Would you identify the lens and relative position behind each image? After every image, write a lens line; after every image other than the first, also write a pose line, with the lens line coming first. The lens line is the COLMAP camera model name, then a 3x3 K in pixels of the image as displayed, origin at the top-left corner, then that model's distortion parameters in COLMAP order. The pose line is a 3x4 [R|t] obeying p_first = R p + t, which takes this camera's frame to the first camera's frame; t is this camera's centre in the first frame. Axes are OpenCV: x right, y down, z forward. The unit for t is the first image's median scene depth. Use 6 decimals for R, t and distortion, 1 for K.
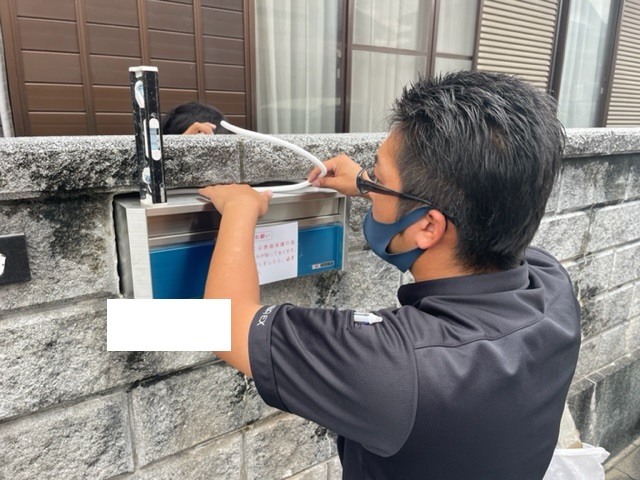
lens RADIAL K [[477.1, 0, 318.1], [0, 477.1, 243.7], [0, 0, 1]] dist [0.088595, -0.121571]
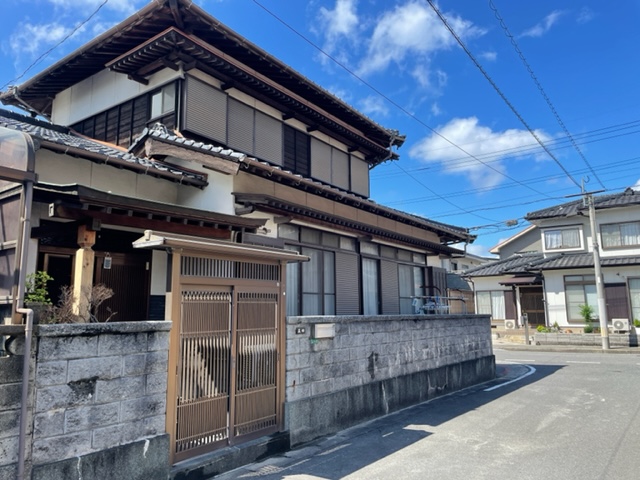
lens RADIAL K [[486.0, 0, 318.8], [0, 486.0, 246.3], [0, 0, 1]] dist [0.088056, -0.123441]
pose [[0.942108, 0.023372, 0.334493, -2.684848], [0.108598, 0.922531, -0.370327, 1.514227], [-0.317236, 0.385214, 0.866586, -5.728545]]
